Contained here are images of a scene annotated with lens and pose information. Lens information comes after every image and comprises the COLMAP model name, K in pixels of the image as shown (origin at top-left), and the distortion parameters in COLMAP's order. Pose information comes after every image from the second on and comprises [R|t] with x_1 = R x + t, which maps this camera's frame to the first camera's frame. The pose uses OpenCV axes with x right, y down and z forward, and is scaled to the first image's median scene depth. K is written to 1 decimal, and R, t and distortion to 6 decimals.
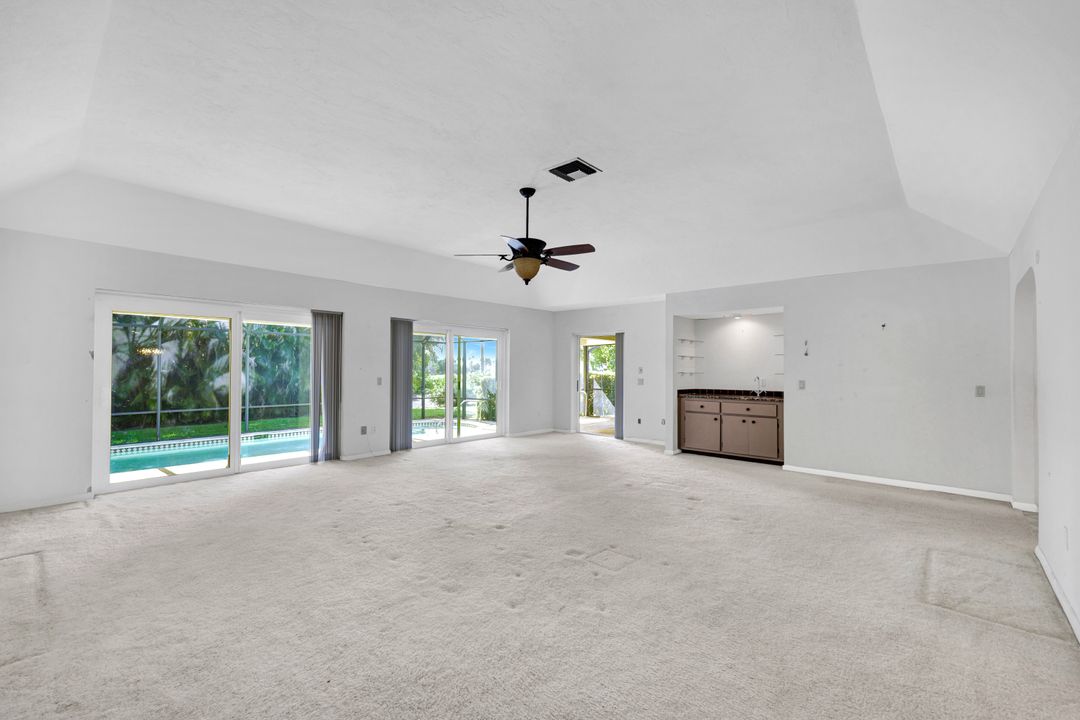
lens RADIAL K [[448.7, 0, 541.2], [0, 448.7, 365.9], [0, 0, 1]] dist [0.012422, 0.000002]
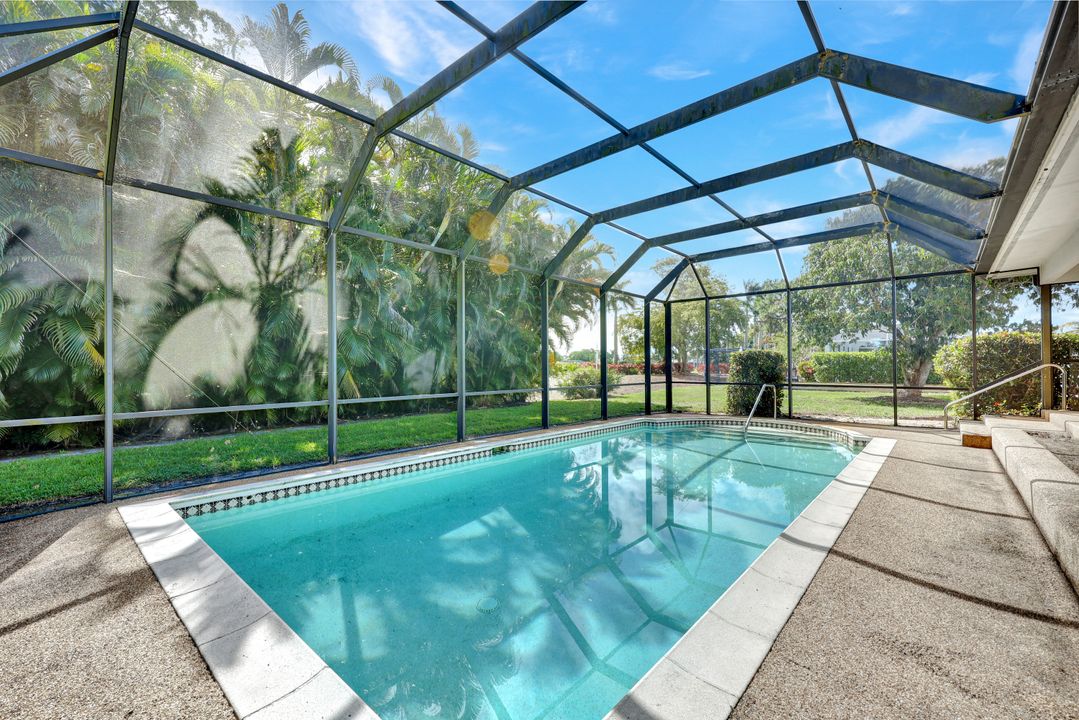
lens RADIAL K [[448.3, 0, 540.7], [0, 448.3, 365.9], [0, 0, 1]] dist [0.012422, 0.000002]
pose [[0.999985, -0.003509, -0.004315, -0.395906], [0.003545, 0.999959, 0.008288, 0.039239], [0.004285, -0.008303, 0.999956, 0.341245]]
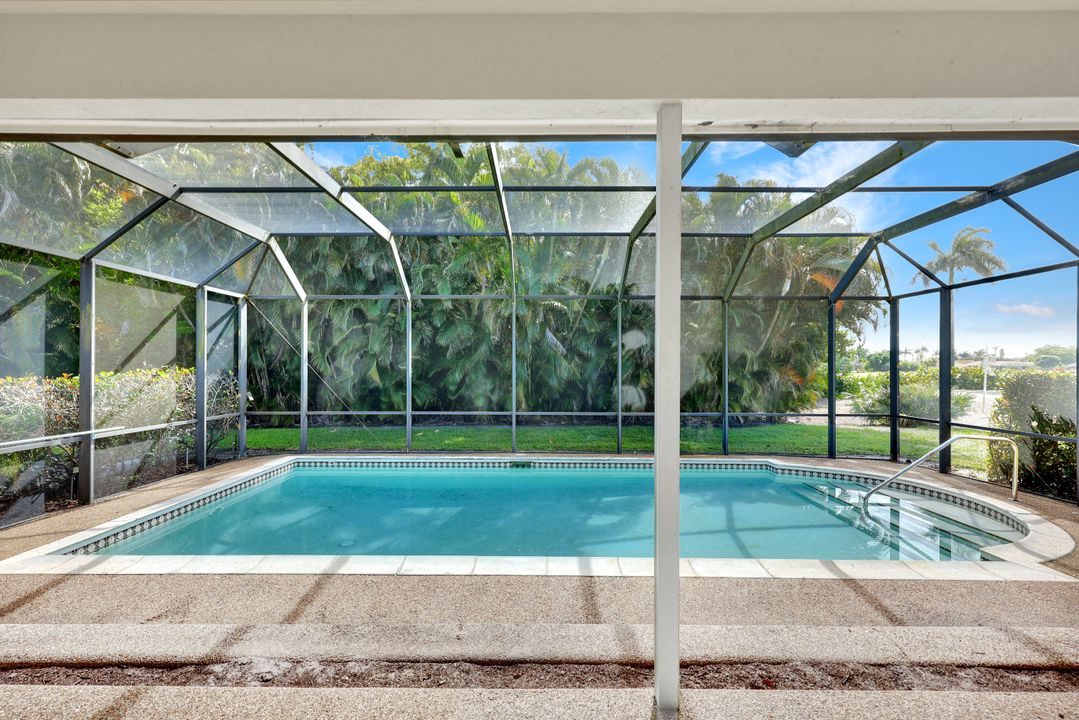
lens RADIAL K [[448.3, 0, 540.7], [0, 448.3, 365.9], [0, 0, 1]] dist [0.012422, 0.000002]
pose [[0.658130, 0.000903, -0.752904, -0.100261], [0.005040, 0.999972, 0.005605, 0.013753], [0.752888, -0.007484, 0.658107, 0.432524]]
